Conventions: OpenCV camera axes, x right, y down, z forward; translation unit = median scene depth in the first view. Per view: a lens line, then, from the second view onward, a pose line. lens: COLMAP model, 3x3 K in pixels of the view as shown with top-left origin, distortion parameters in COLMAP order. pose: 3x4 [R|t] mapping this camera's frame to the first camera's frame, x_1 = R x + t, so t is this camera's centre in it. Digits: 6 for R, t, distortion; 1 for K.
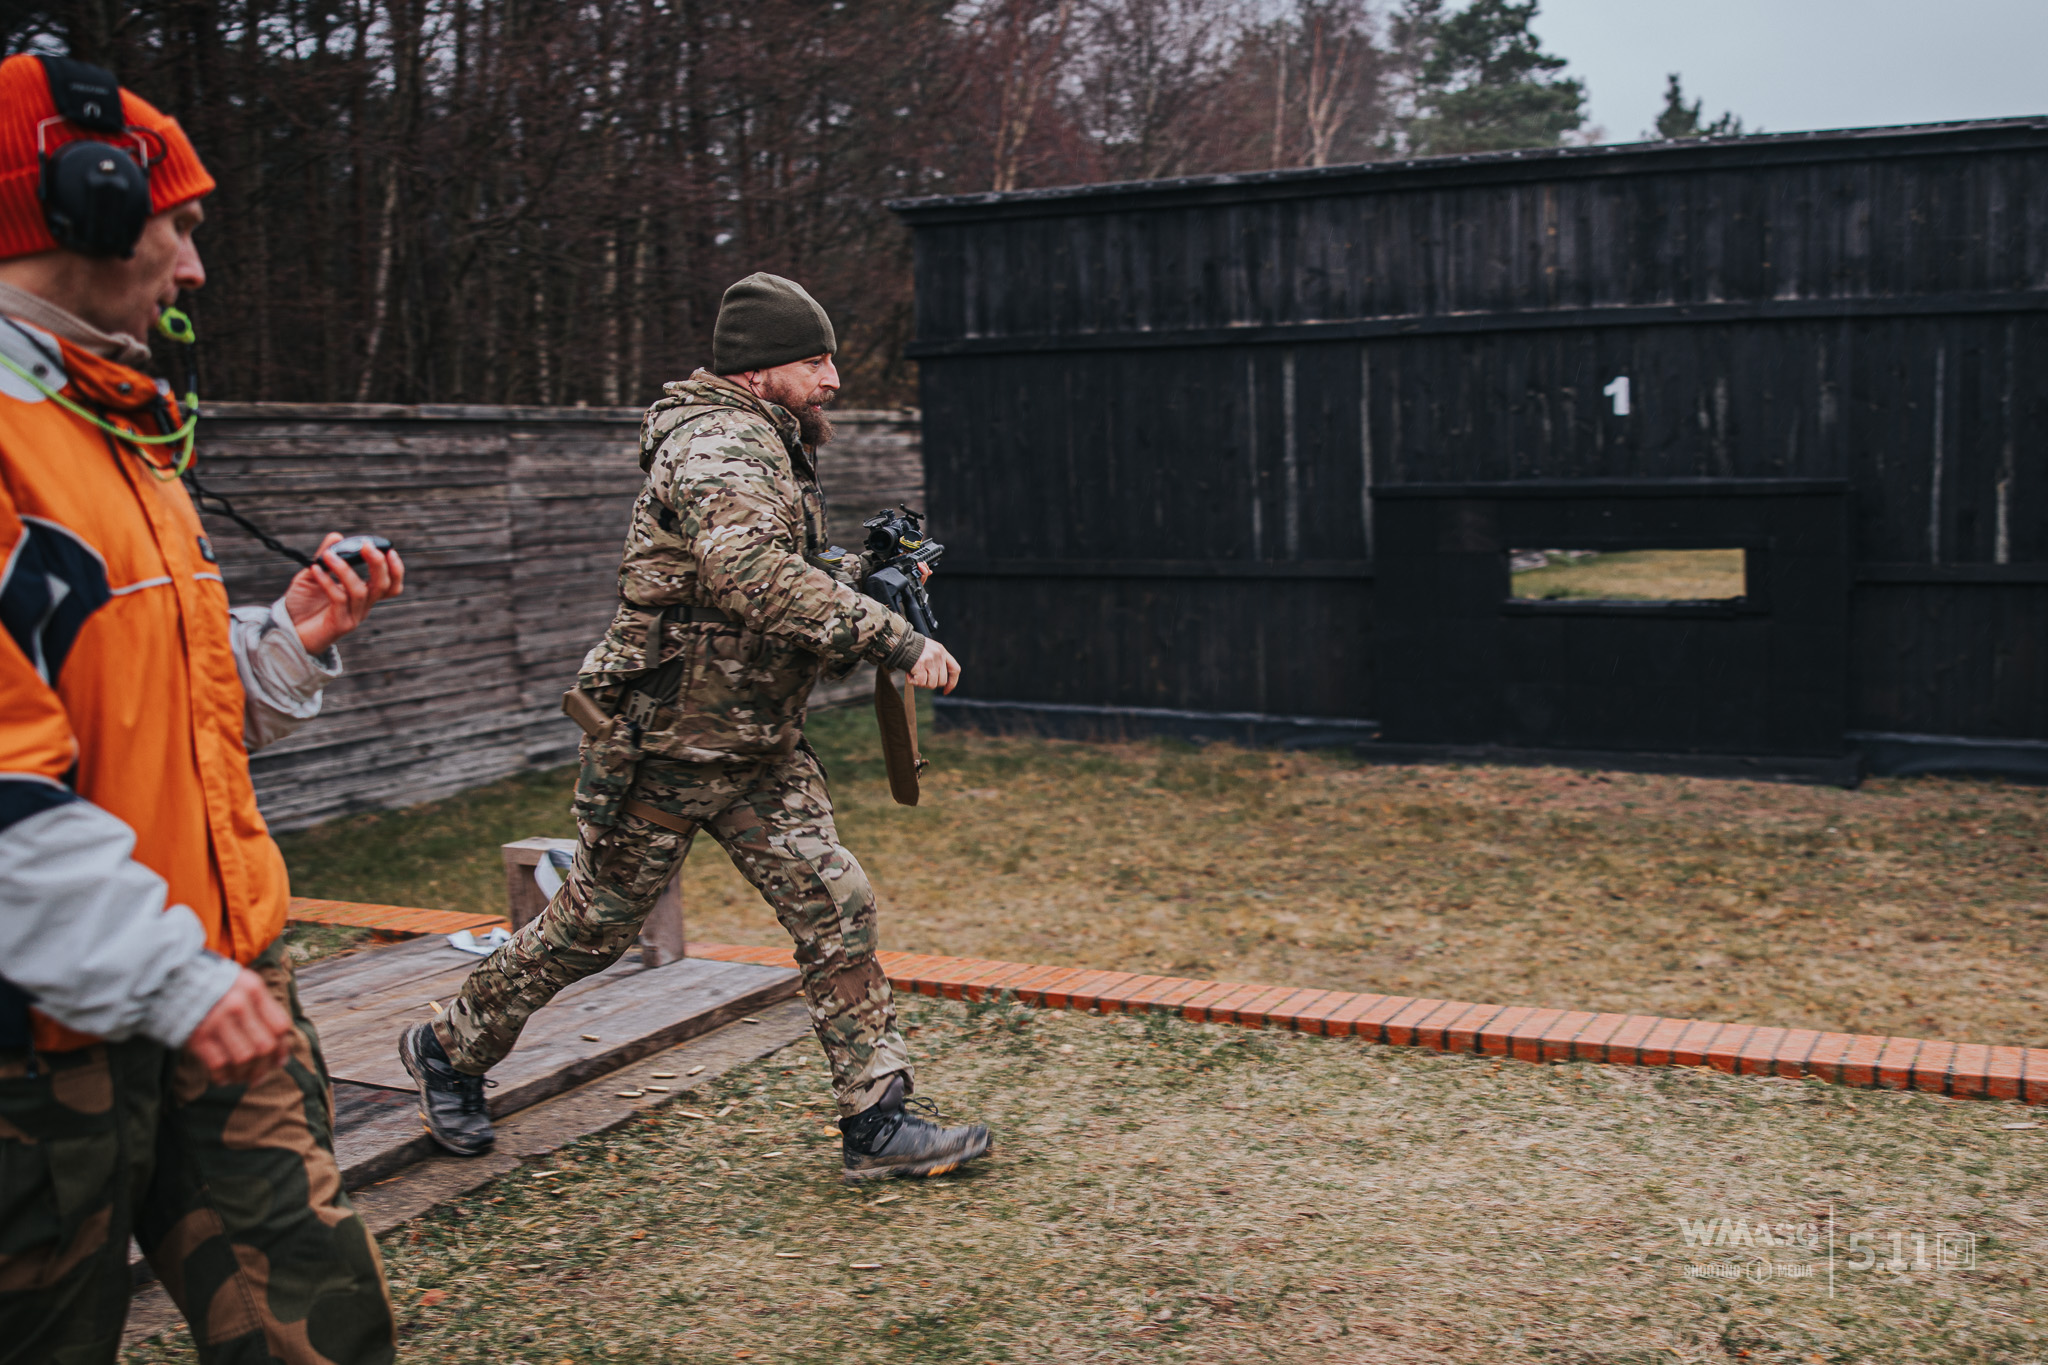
lens RADIAL K [[1930.3, 0, 1207.7], [0, 1930.3, 756.4], [0, 0, 1]] dist [-0.103286, 0.113298]
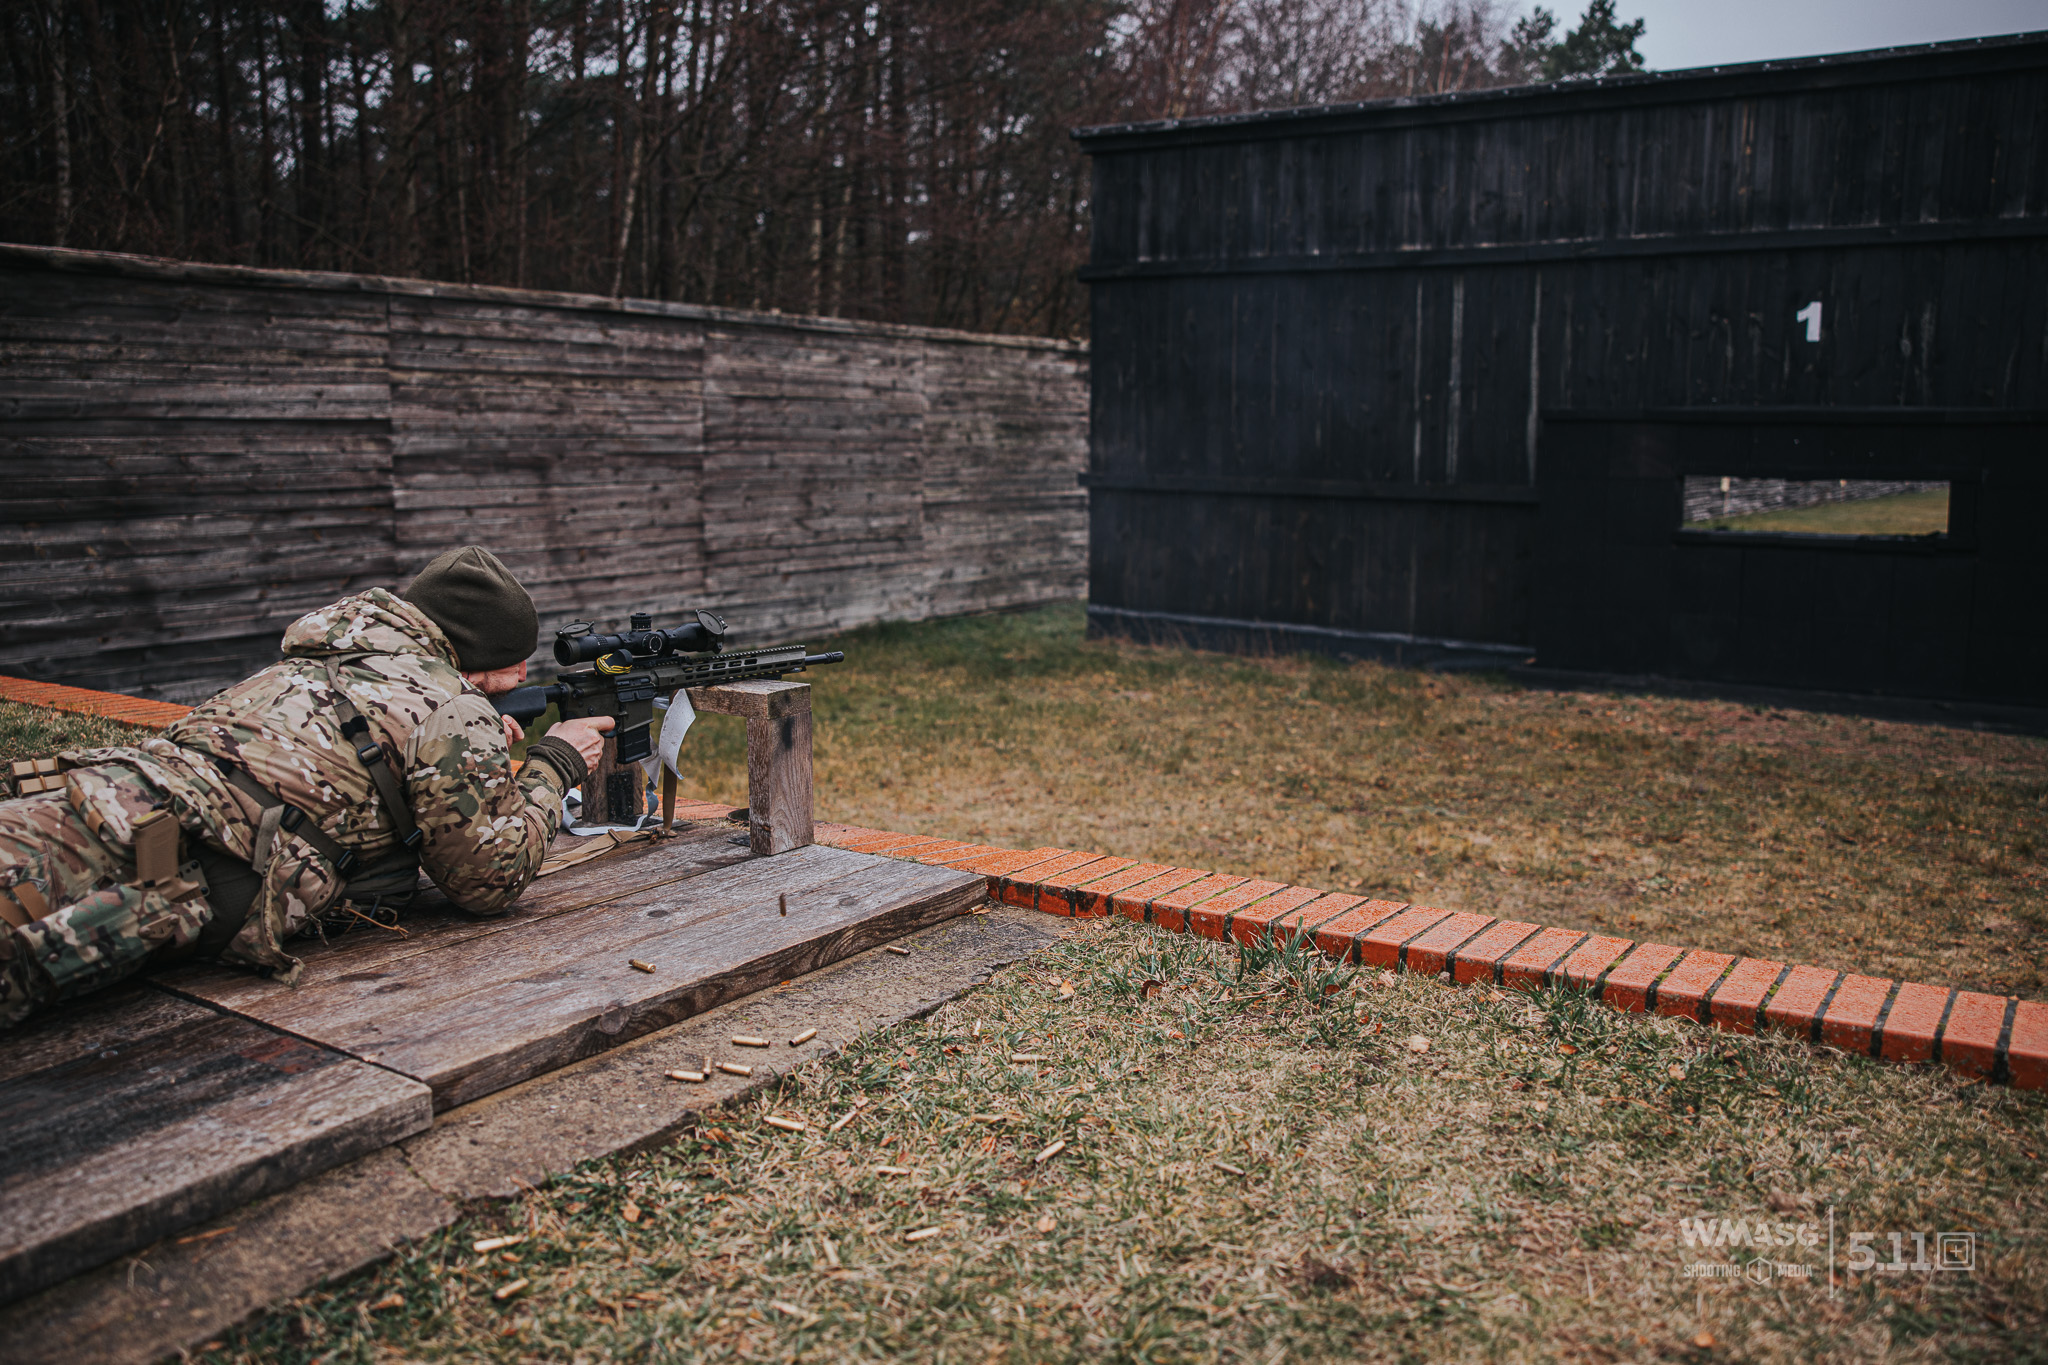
lens RADIAL K [[1686.9, 0, 1024.0], [0, 1686.9, 682.5], [0, 0, 1]] dist [-0.093000, 0.067385]
pose [[0.984419, 0.054616, -0.167144, -0.030848], [-0.054497, 0.998500, 0.005301, 0.012283], [0.167183, 0.003890, 0.985918, 0.129225]]
